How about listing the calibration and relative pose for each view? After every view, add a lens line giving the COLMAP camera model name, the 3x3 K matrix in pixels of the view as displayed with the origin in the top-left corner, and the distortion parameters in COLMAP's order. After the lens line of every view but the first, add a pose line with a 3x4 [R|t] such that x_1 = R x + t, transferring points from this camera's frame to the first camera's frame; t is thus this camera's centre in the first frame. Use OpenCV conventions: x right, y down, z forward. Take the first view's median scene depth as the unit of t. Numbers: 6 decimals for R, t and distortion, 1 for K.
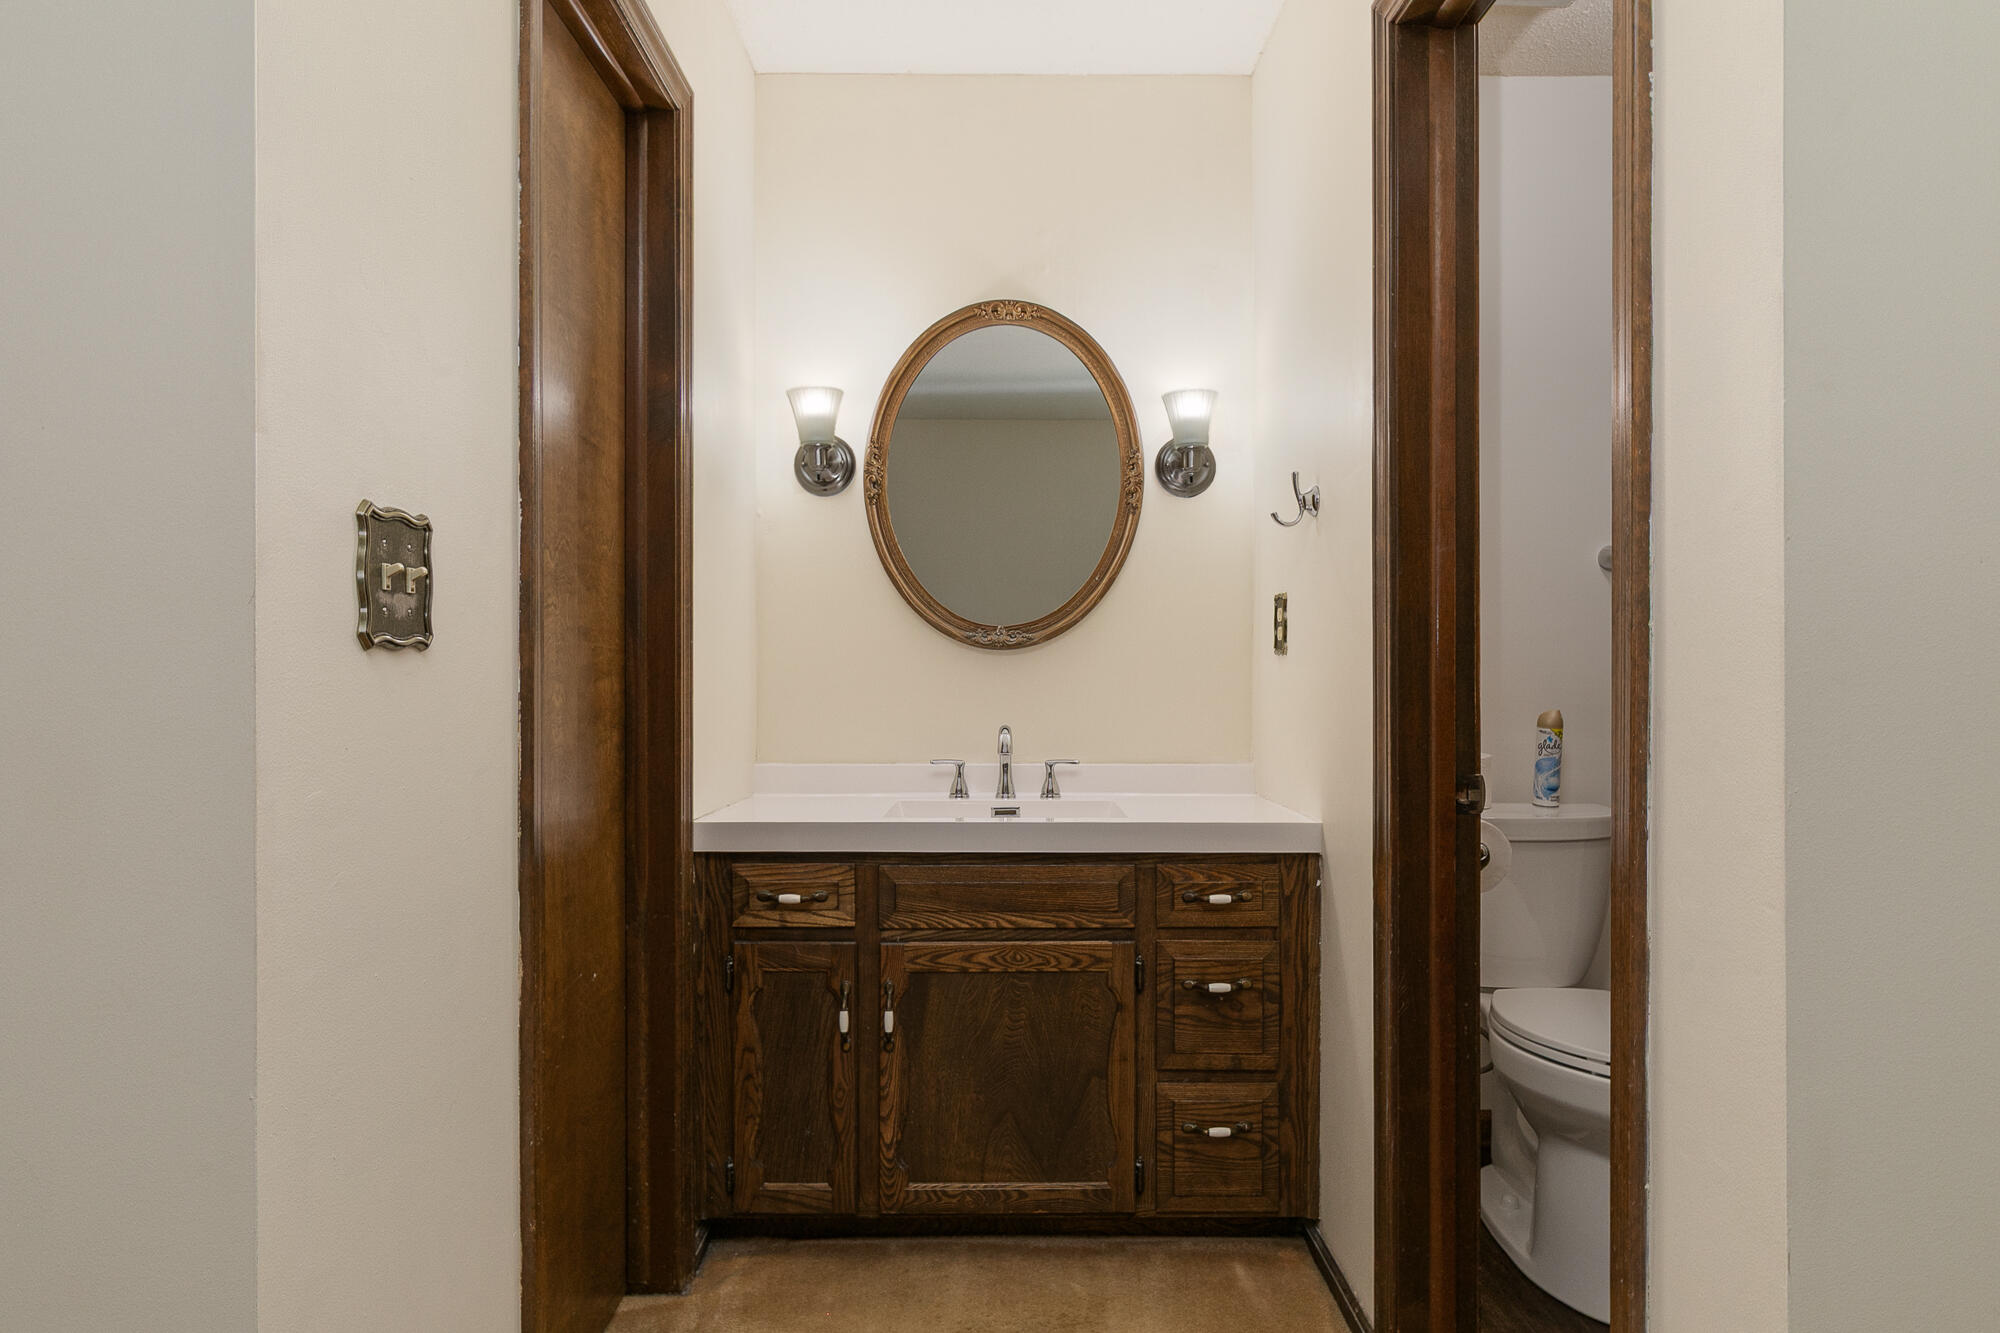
lens RADIAL K [[1196.1, 0, 1001.0], [0, 1196.1, 661.0], [0, 0, 1]] dist [0.005893, 0.000460]
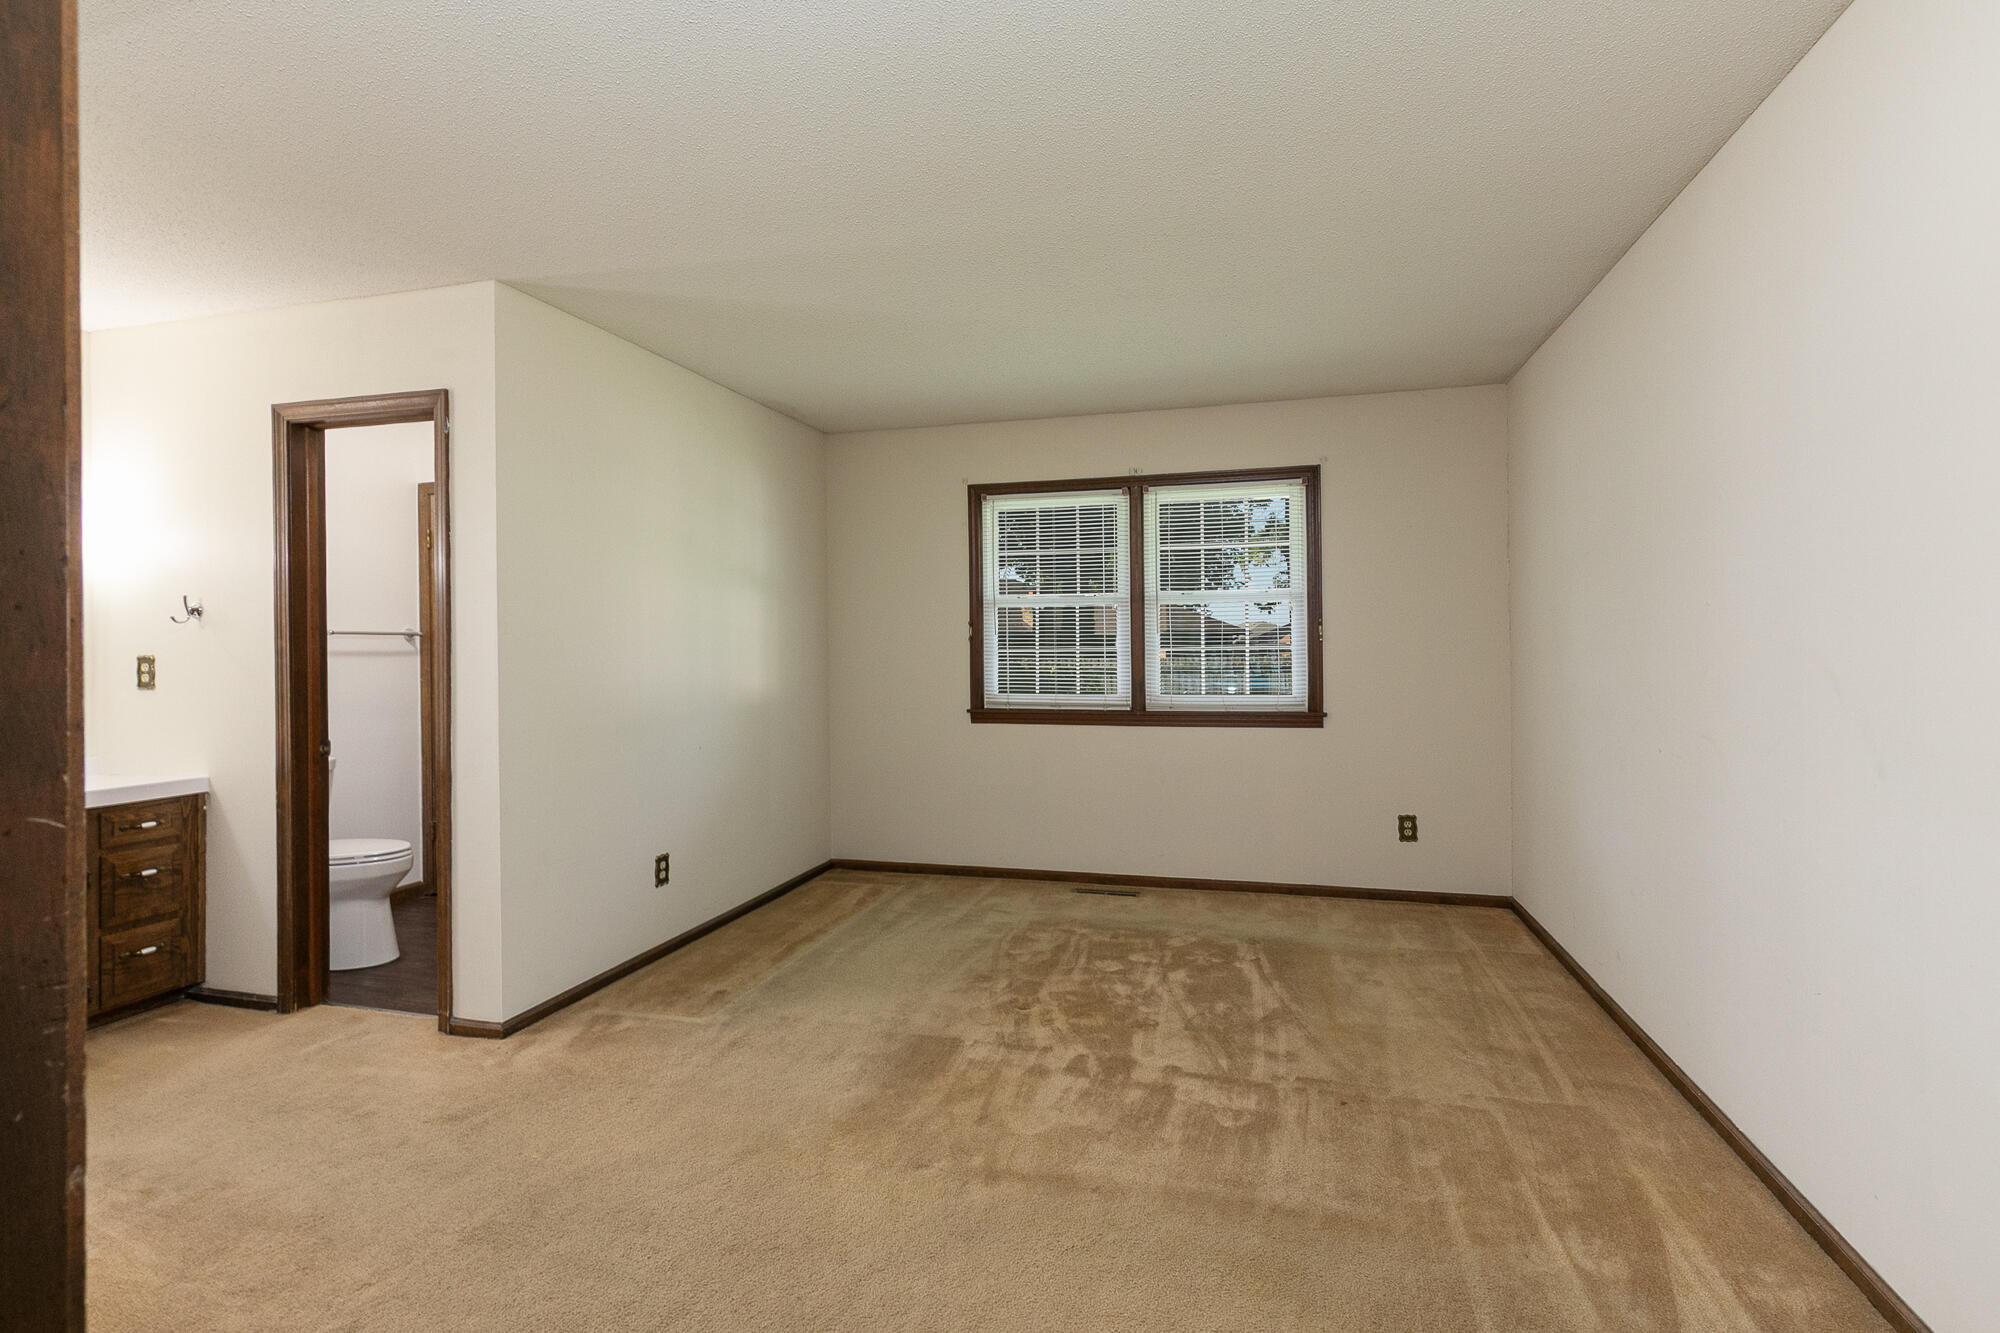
lens RADIAL K [[913.4, 0, 1003.0], [0, 913.4, 656.8], [0, 0, 1]] dist [0.001353, 0.000209]
pose [[0.284548, -0.008790, 0.958622, -0.786211], [0.008821, 0.999940, 0.006550, -0.058512], [-0.958621, 0.006592, 0.284608, -0.667690]]
